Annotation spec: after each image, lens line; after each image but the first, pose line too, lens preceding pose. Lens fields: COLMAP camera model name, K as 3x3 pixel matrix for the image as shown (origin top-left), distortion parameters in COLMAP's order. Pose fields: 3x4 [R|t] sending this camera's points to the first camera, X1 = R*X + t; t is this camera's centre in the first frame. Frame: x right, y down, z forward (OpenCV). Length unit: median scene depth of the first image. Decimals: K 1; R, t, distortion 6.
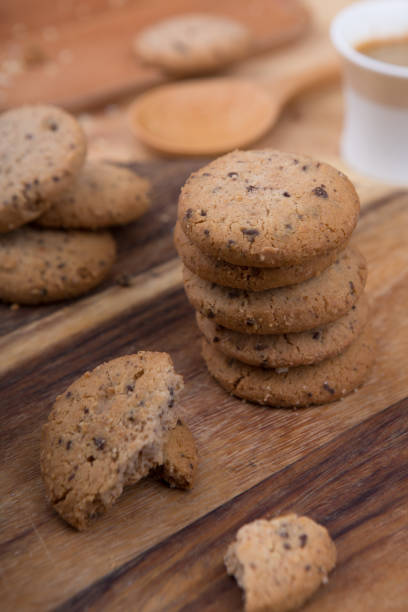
lens RADIAL K [[1343.9, 0, 243.3], [0, 1343.9, 263.5], [0, 0, 1]] dist [0.417824, 0.026891]
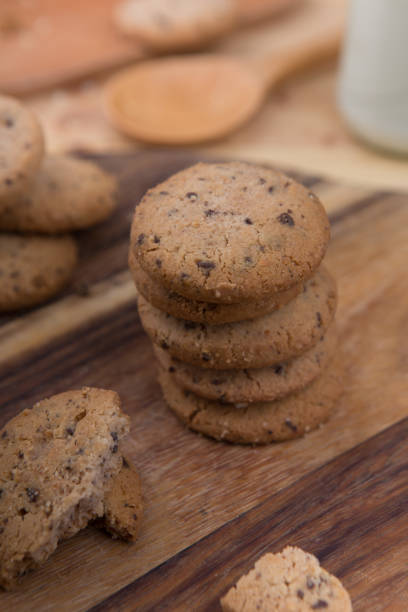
lens RADIAL K [[1250.2, 0, 221.9], [0, 1250.2, 291.5], [0, 0, 1]] dist [0.454072, 0.495293]
pose [[0.999235, 0.028456, -0.026832, 0.038710], [-0.026072, 0.996008, 0.085375, -0.076733], [0.029154, -0.084610, 0.995988, 0.153520]]
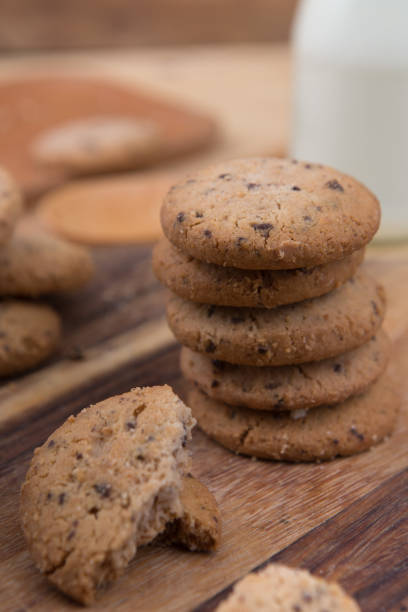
lens RADIAL K [[1380.0, 0, 202.8], [0, 1380.0, 321.0], [0, 0, 1]] dist [0.434890, 0.149280]
pose [[0.991749, -0.063233, 0.111514, -0.126143], [0.080145, 0.984756, -0.154375, 0.157394], [-0.100052, 0.162039, 0.981699, 0.185958]]
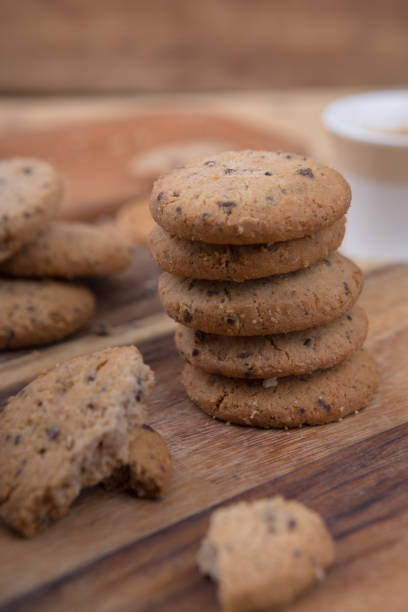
lens RADIAL K [[1250.2, 0, 221.9], [0, 1250.2, 291.5], [0, 0, 1]] dist [0.454072, 0.495293]
pose [[0.999062, -0.024017, -0.036026, 0.029968], [0.015543, 0.975529, -0.219320, 0.212044], [0.040411, 0.218555, 0.974988, 0.198998]]
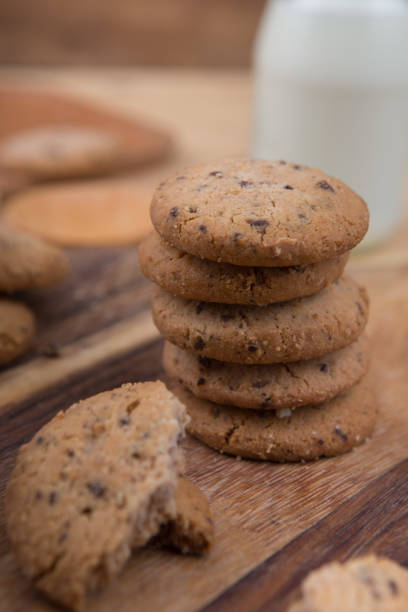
lens RADIAL K [[1250.2, 0, 221.9], [0, 1250.2, 291.5], [0, 0, 1]] dist [0.454072, 0.495293]
pose [[0.979827, -0.037506, 0.196298, -0.164123], [0.074015, 0.980489, -0.182106, 0.151019], [-0.185638, 0.192961, 0.963486, 0.279122]]
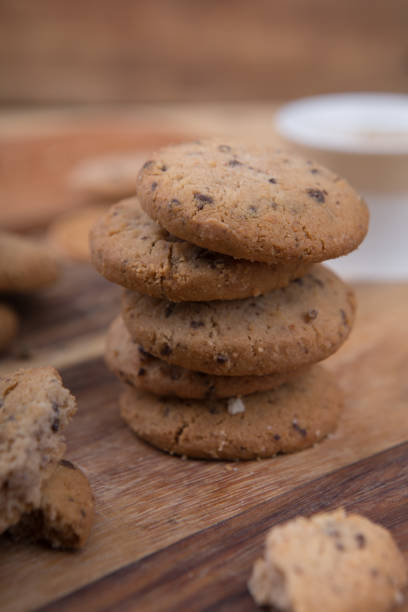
lens RADIAL K [[1250.2, 0, 221.9], [0, 1250.2, 291.5], [0, 0, 1]] dist [0.454072, 0.495293]
pose [[0.999622, -0.027367, -0.002453, 0.038573], [0.025884, 0.967868, -0.250125, 0.202433], [0.009219, 0.249967, 0.968211, 0.321621]]
